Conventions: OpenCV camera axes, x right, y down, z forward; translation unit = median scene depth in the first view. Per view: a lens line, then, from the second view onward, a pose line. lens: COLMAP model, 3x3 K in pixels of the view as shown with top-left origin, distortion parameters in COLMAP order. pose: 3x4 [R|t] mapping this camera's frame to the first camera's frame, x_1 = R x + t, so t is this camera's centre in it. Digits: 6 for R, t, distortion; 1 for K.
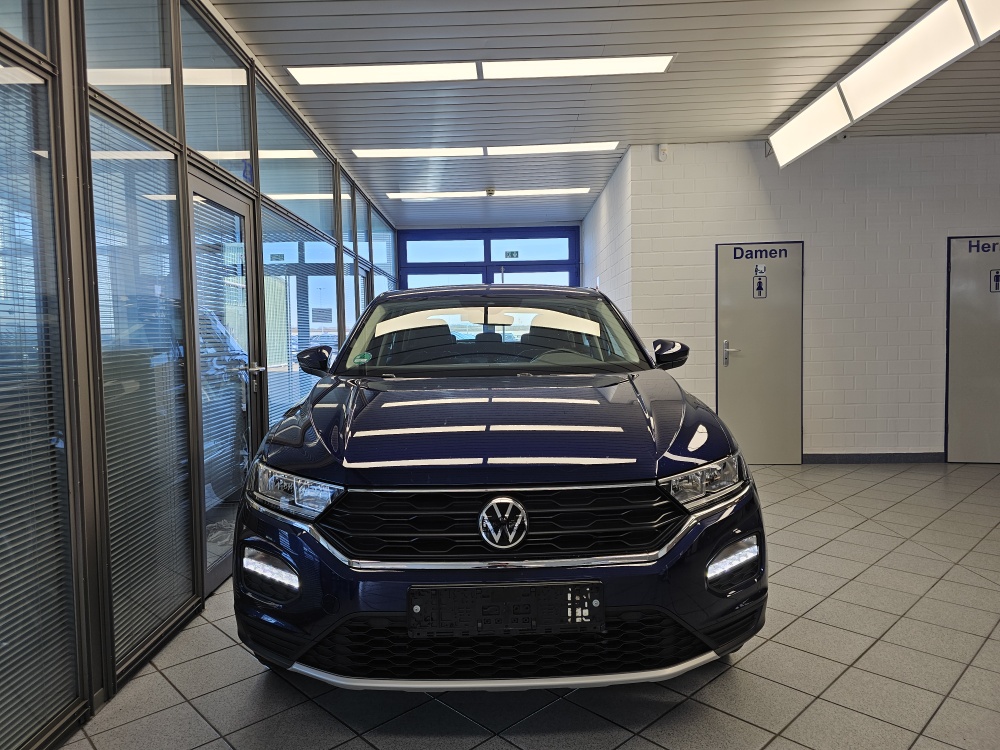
lens RADIAL K [[662.2, 0, 497.9], [0, 662.2, 372.2], [0, 0, 1]] dist [0.066667, -0.081442]
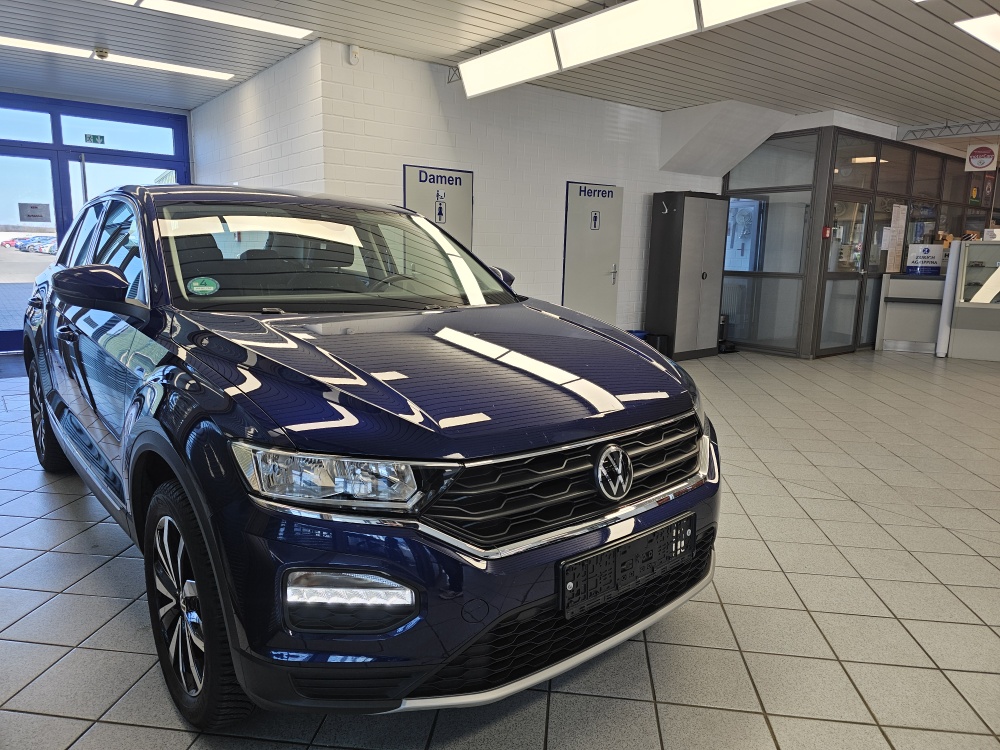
lens RADIAL K [[658.3, 0, 498.7], [0, 658.3, 364.6], [0, 0, 1]] dist [0.063611, -0.053277]
pose [[0.779524, -0.071682, 0.622258, -0.201049], [-0.000885, 0.993303, 0.115533, -0.009200], [-0.626372, -0.090611, 0.774240, 0.116655]]
